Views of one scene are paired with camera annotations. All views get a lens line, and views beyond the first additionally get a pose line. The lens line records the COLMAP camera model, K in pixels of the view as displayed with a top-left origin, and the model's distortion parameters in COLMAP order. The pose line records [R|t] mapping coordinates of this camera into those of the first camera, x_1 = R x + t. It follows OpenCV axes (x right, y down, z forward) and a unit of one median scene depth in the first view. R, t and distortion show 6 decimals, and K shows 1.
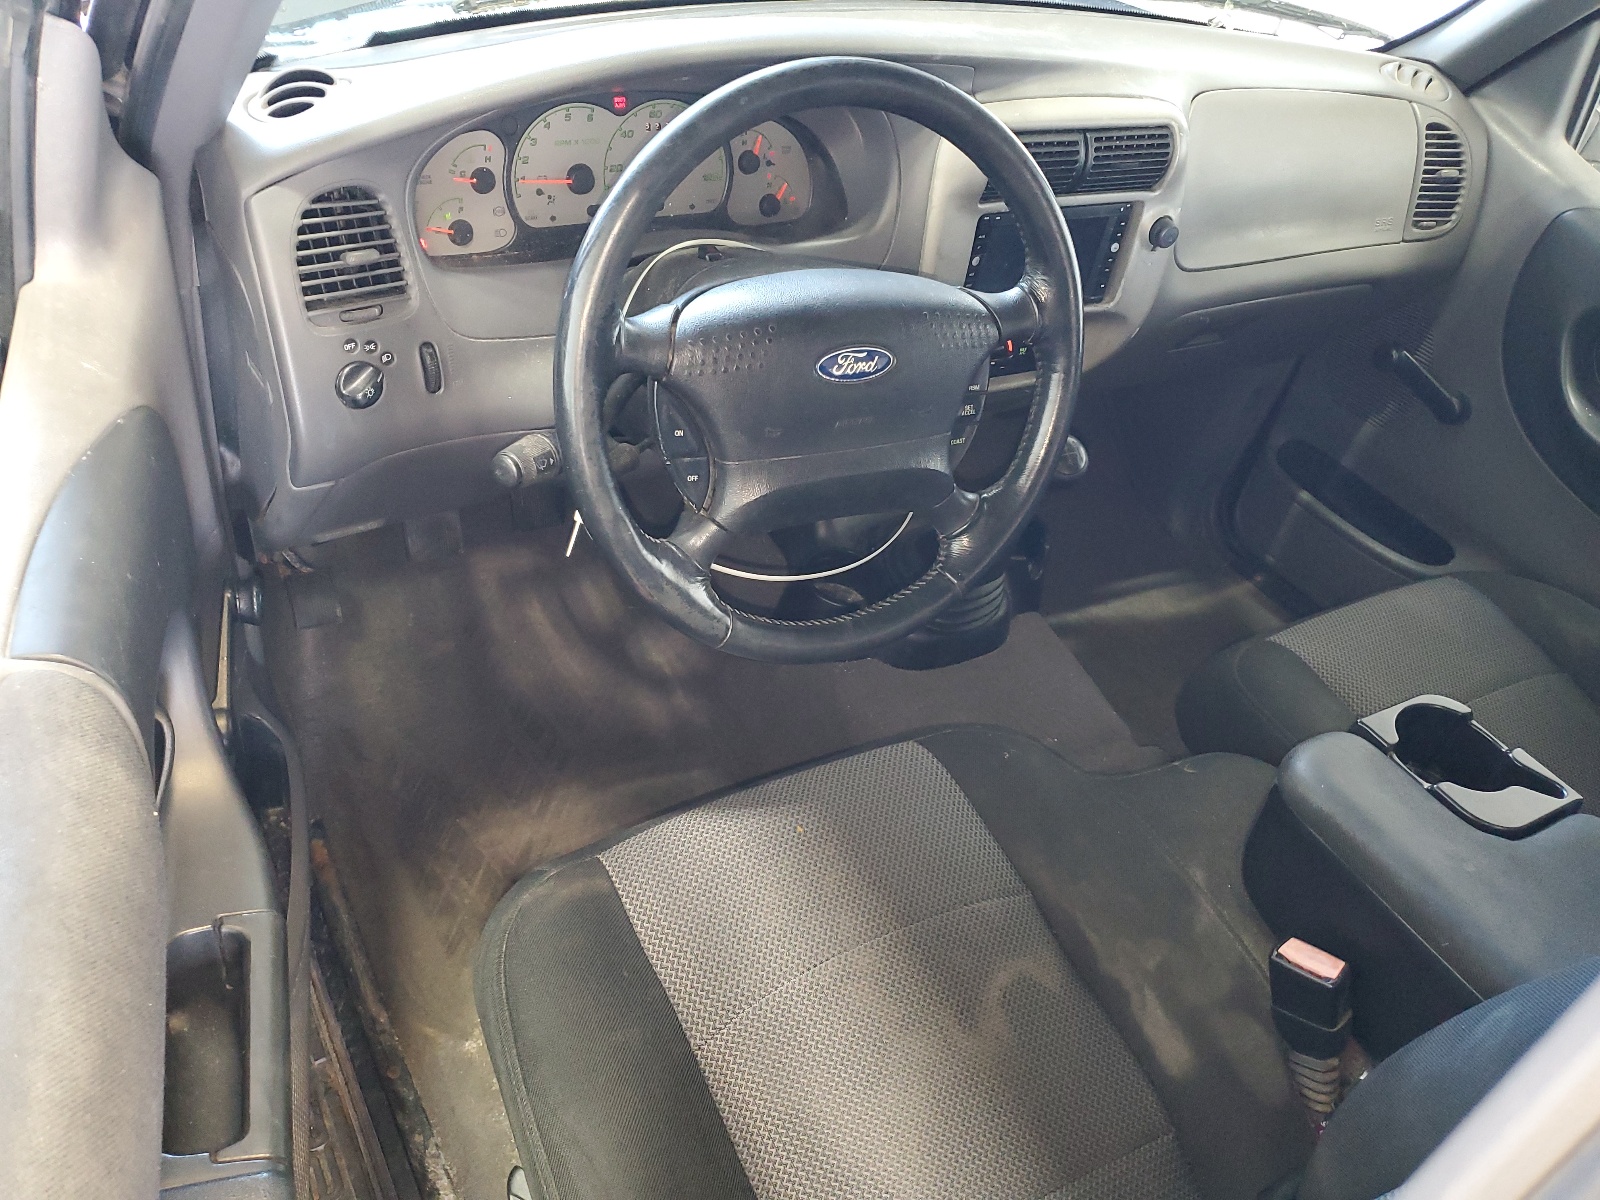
lens RADIAL K [[1244.7, 0, 801.4], [0, 1244.7, 597.8], [0, 0, 1]] dist [-0.007384, -0.002056]
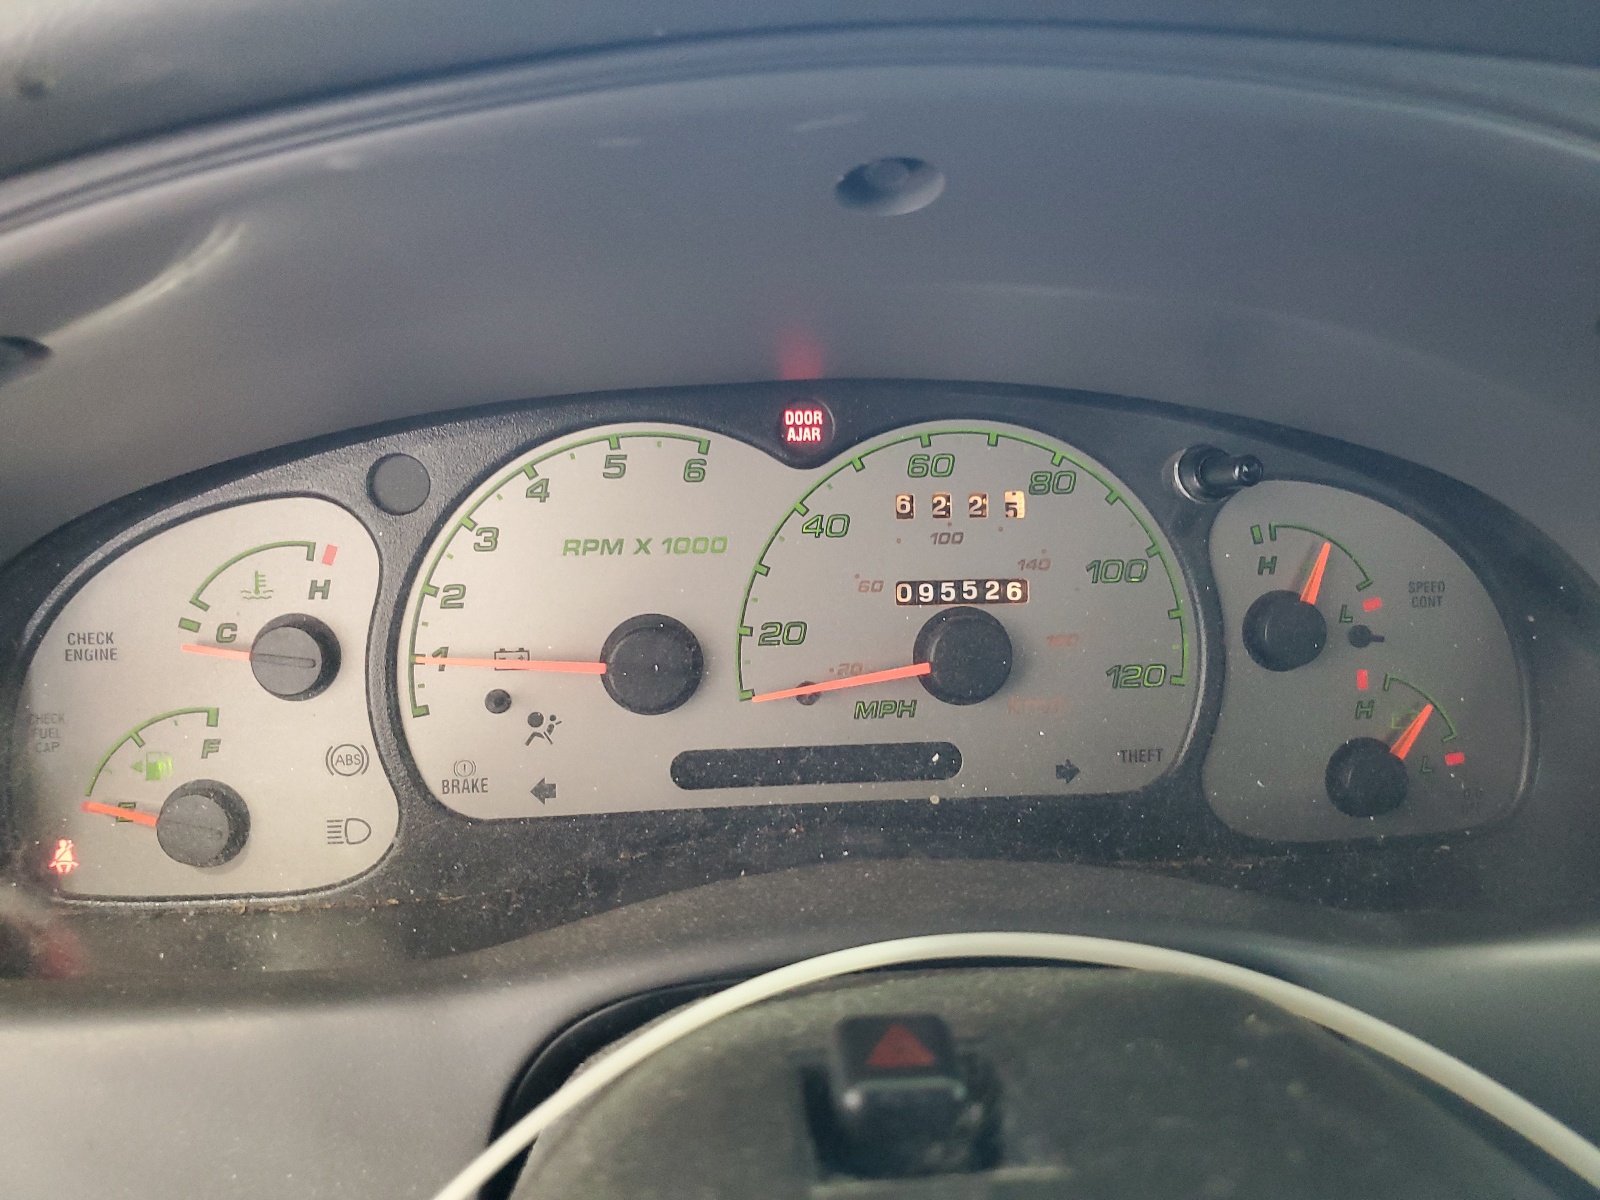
lens RADIAL K [[1244.7, 0, 804.5], [0, 1244.7, 601.5], [0, 0, 1]] dist [-0.007384, -0.002056]
pose [[0.892979, -0.029408, -0.449136, -0.012718], [-0.168506, 0.903453, -0.394181, -0.242407], [0.417365, 0.427677, 0.801810, 0.779373]]
